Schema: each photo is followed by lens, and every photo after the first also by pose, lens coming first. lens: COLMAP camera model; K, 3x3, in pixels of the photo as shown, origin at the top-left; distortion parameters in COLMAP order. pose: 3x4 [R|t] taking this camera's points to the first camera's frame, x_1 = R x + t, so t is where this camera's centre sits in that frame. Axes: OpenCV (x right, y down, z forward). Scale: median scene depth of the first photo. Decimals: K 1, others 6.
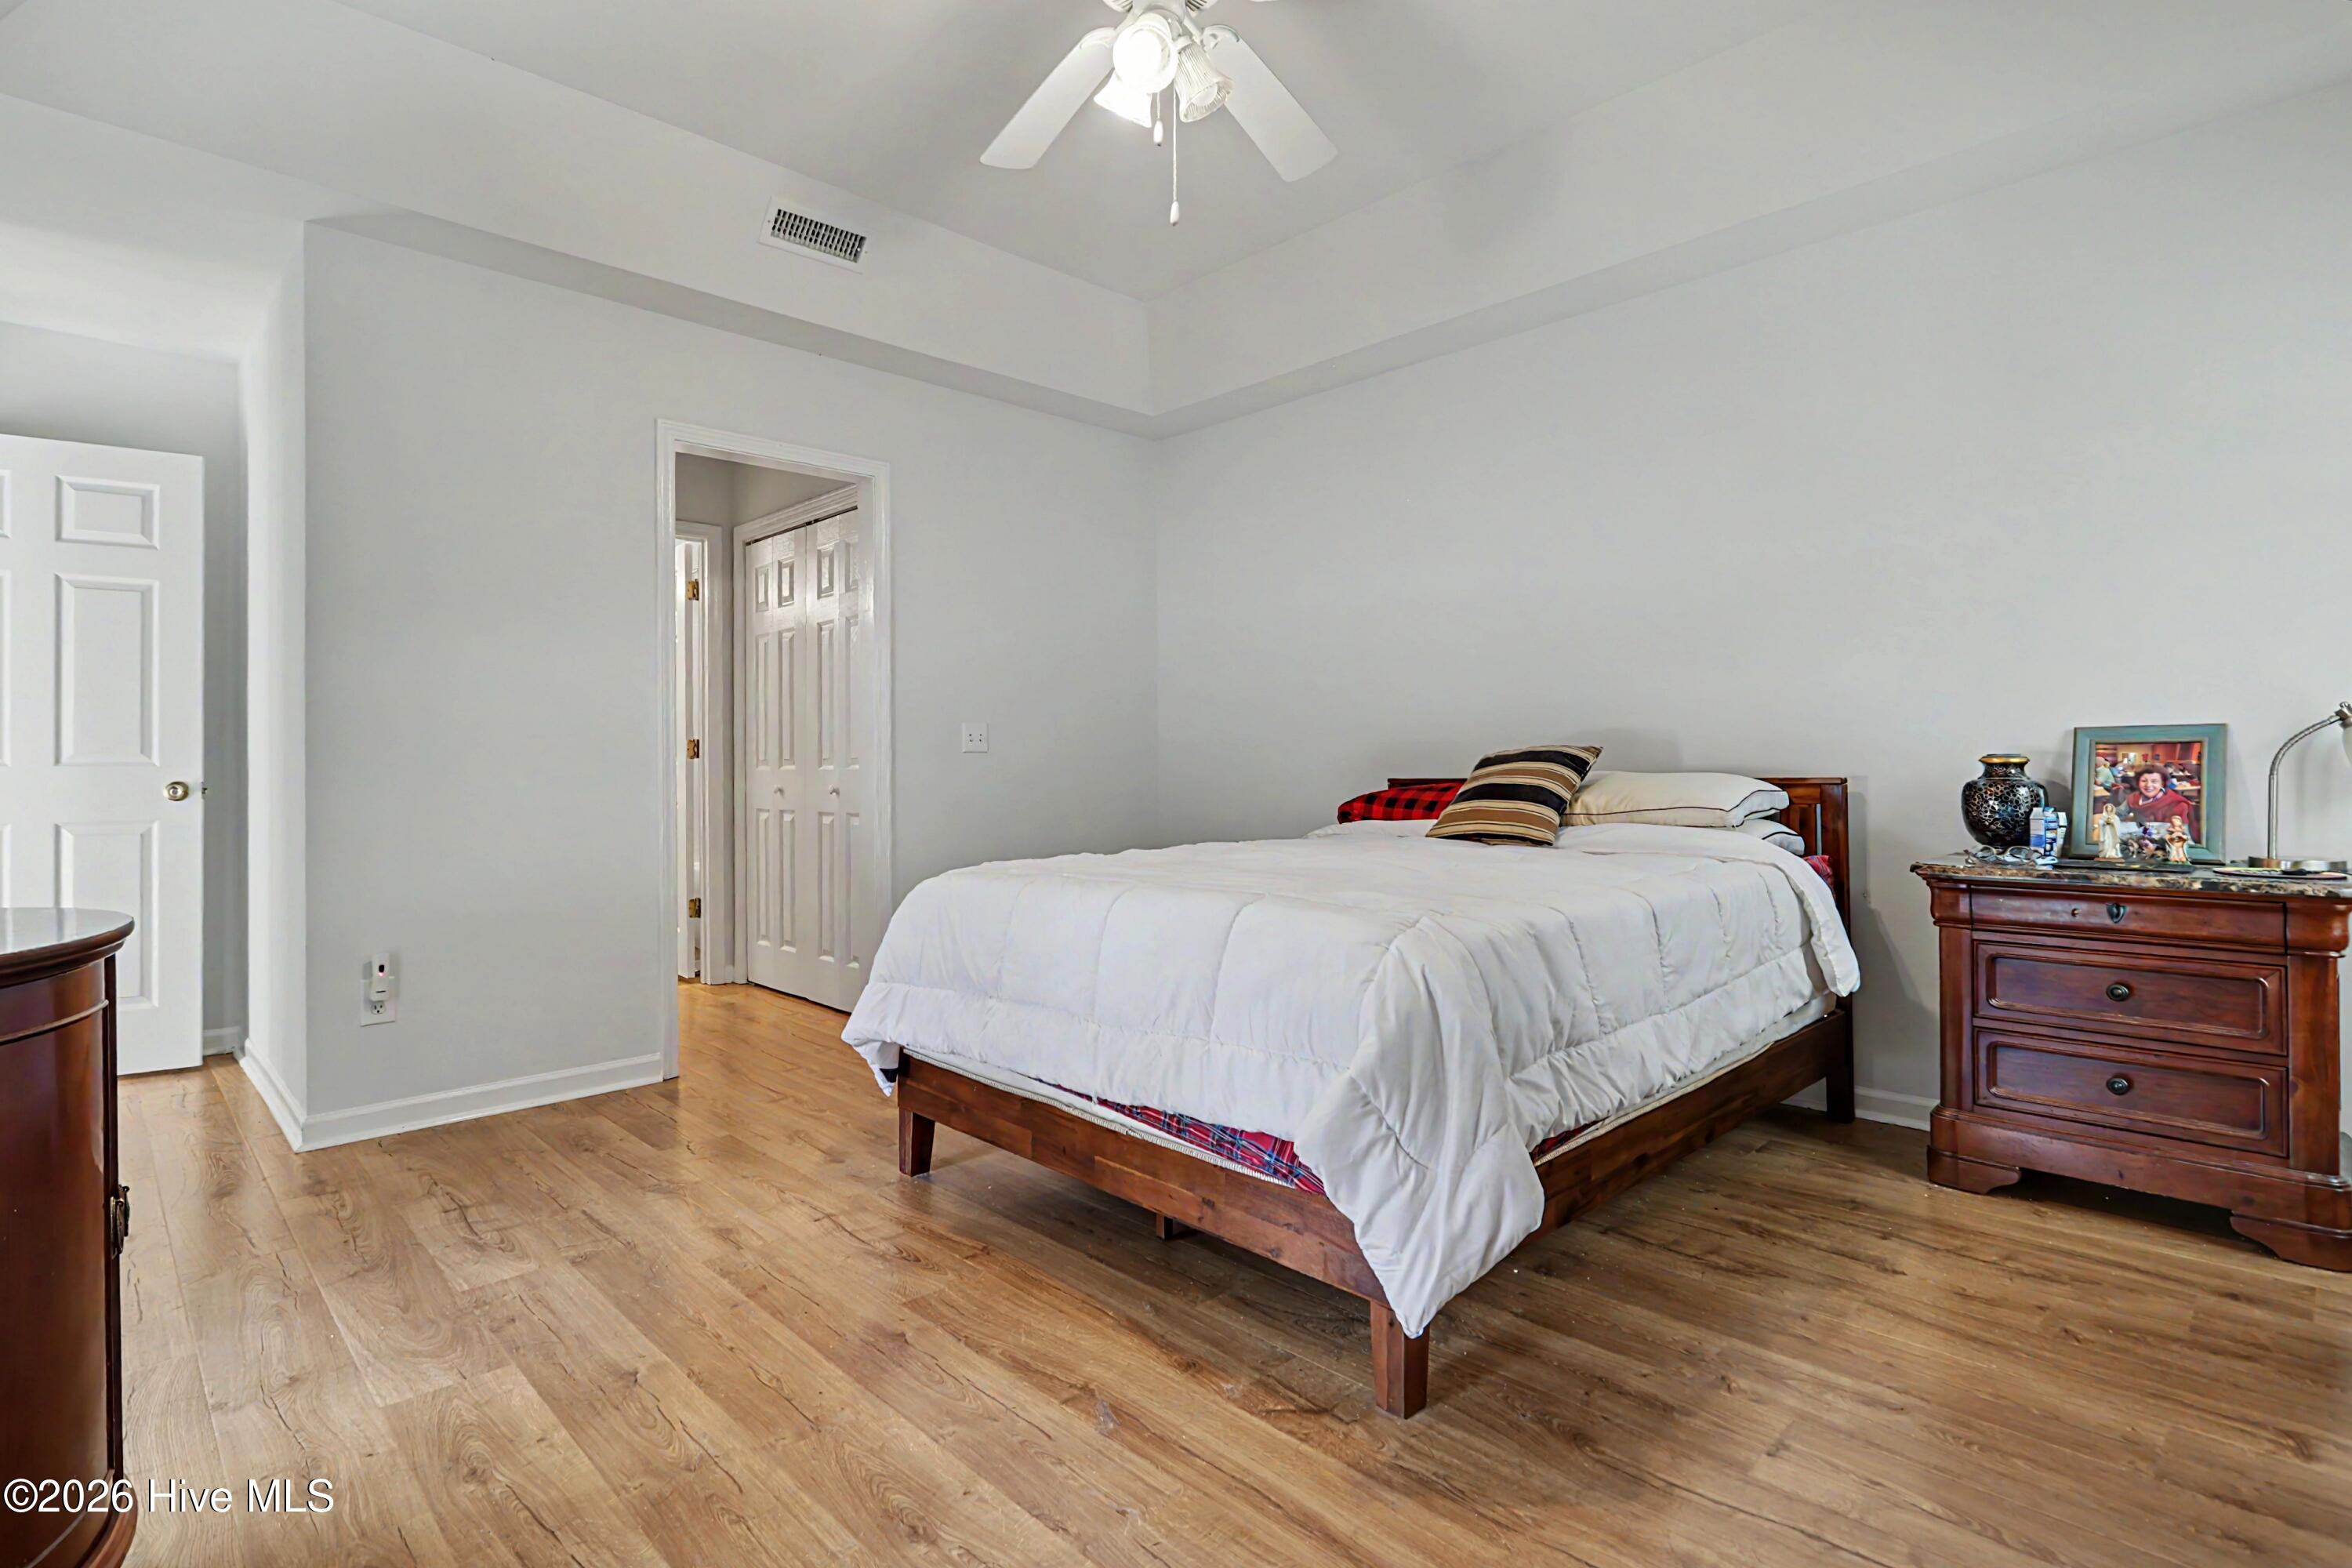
lens RADIAL K [[1151.1, 0, 1181.4], [0, 1151.1, 760.0], [0, 0, 1]] dist [-0.003804, 0.000900]
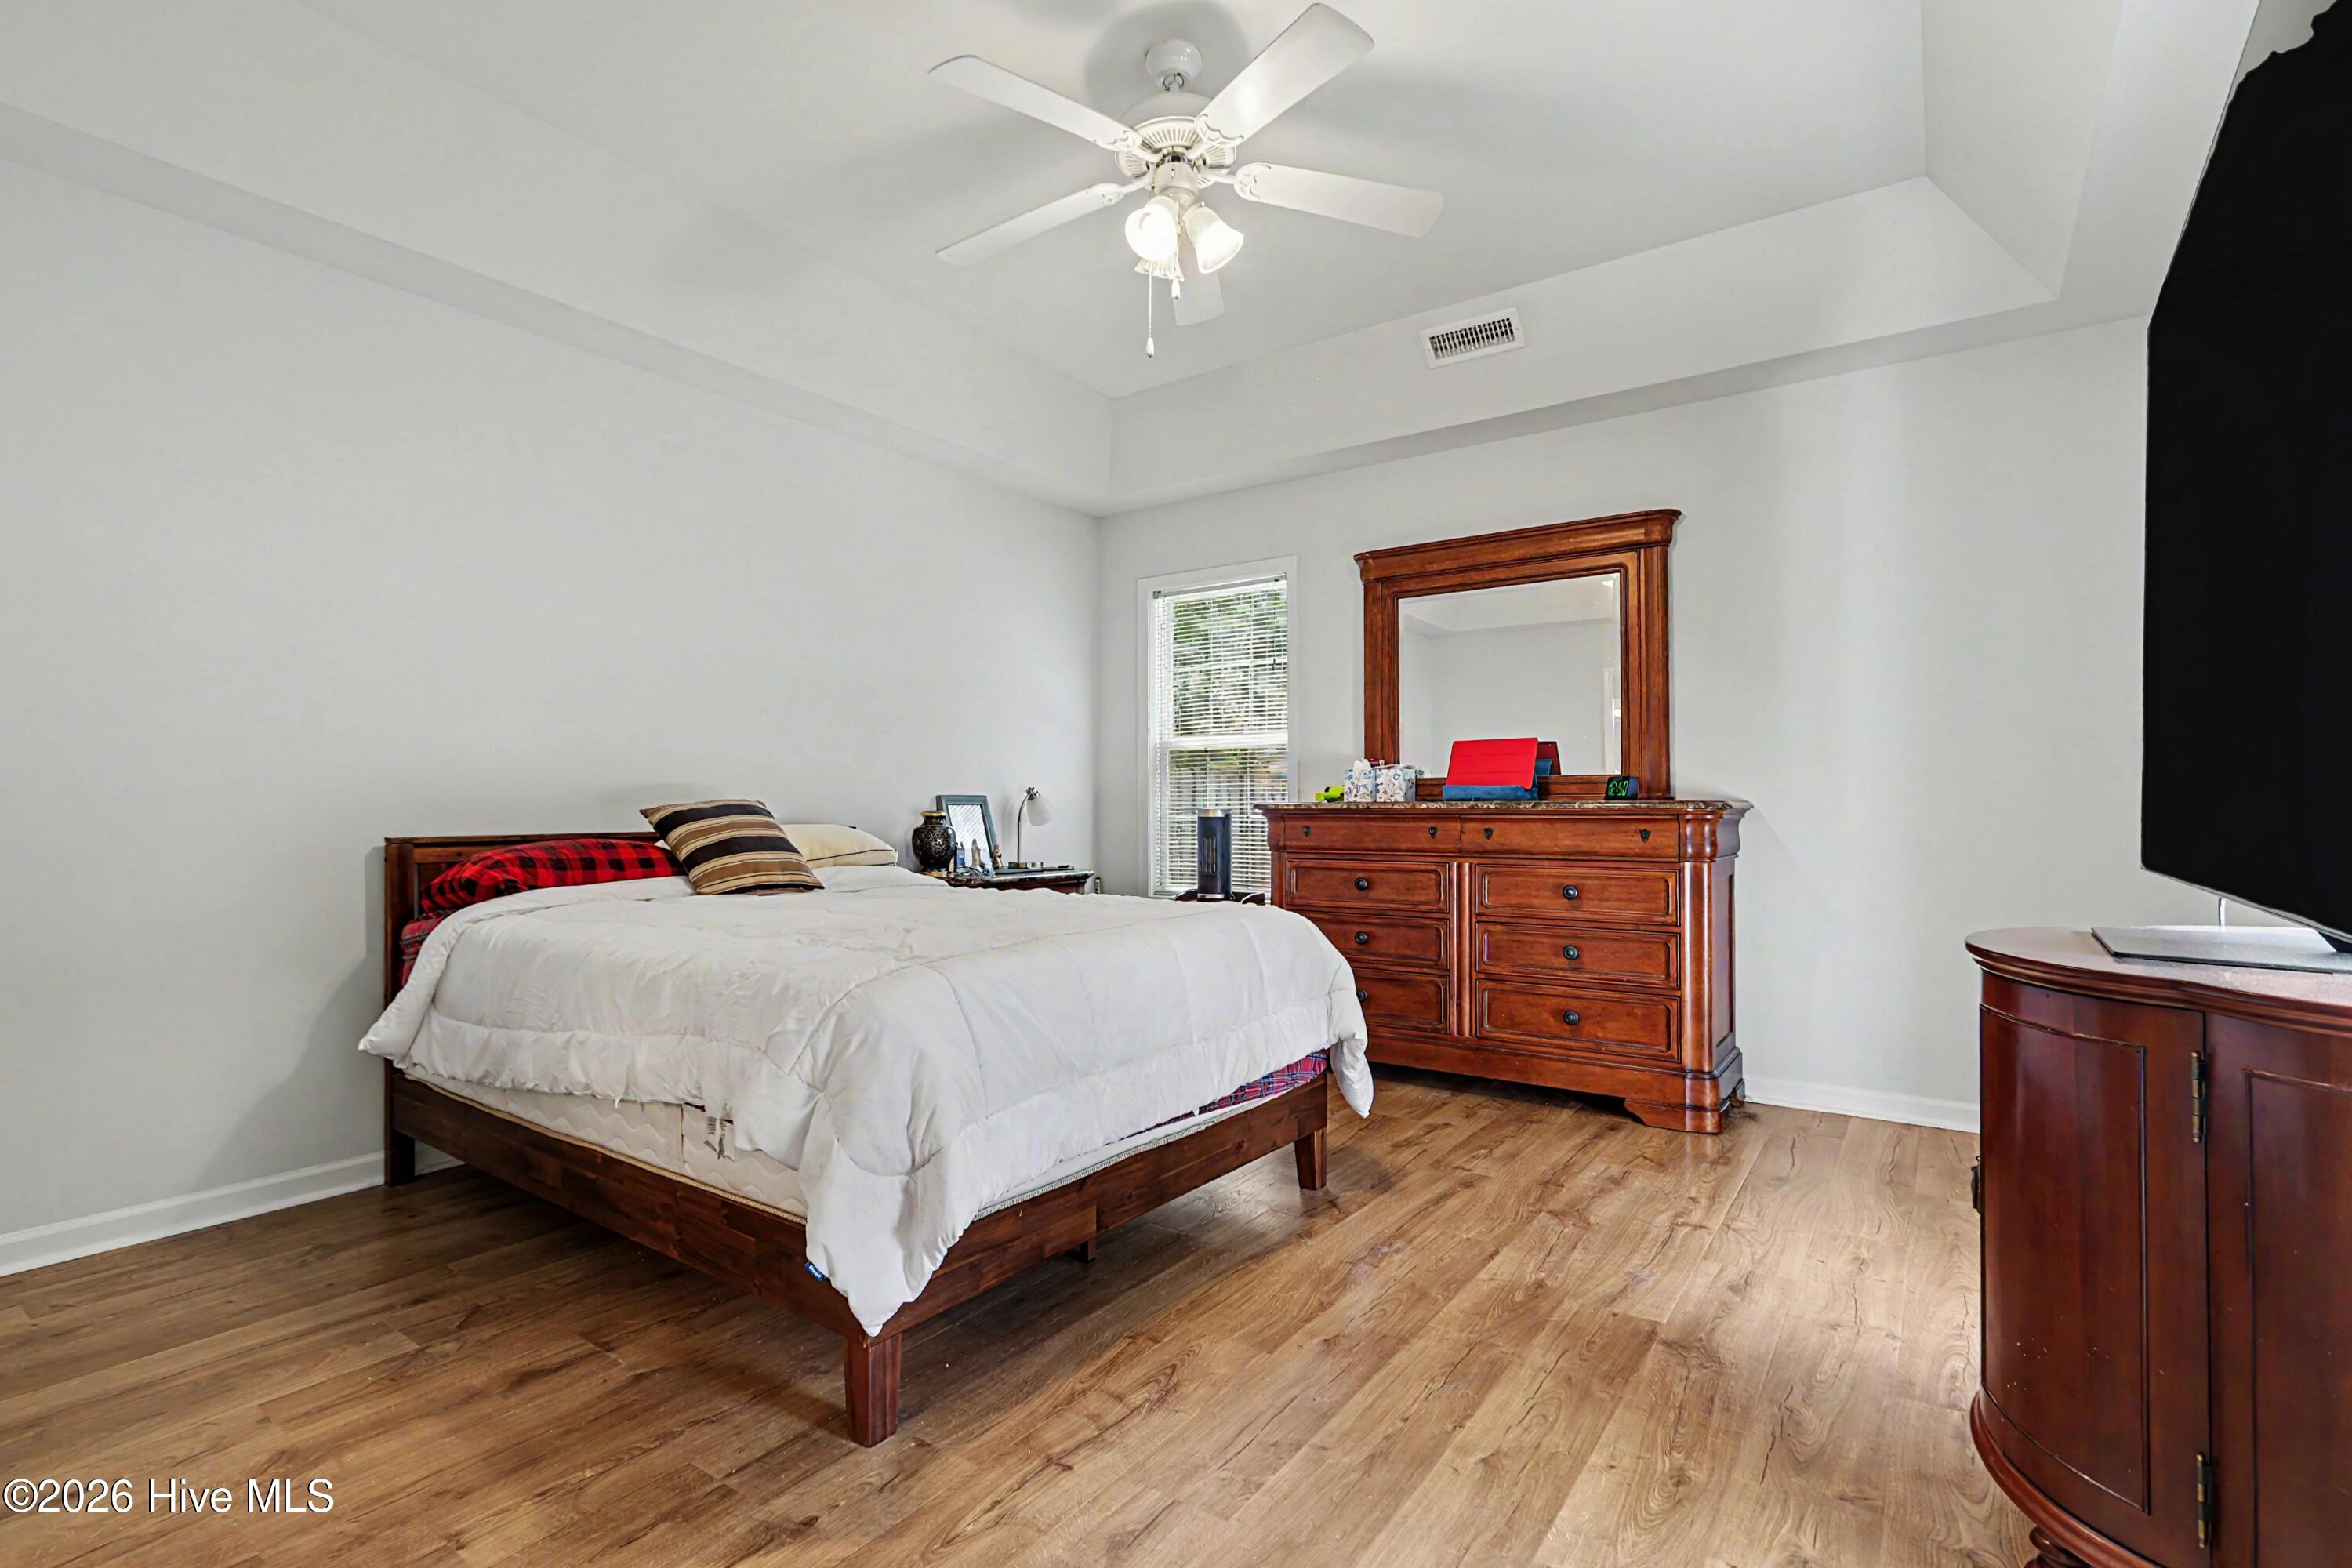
lens RADIAL K [[1120.1, 0, 1165.5], [0, 1120.1, 821.6], [0, 0, 1]] dist [-0.011712, 0.006793]
pose [[-0.185199, -0.000784, 0.982701, -1.249692], [0.000524, 0.999999, 0.000897, 0.011529], [-0.982701, 0.000681, -0.185199, 1.346122]]
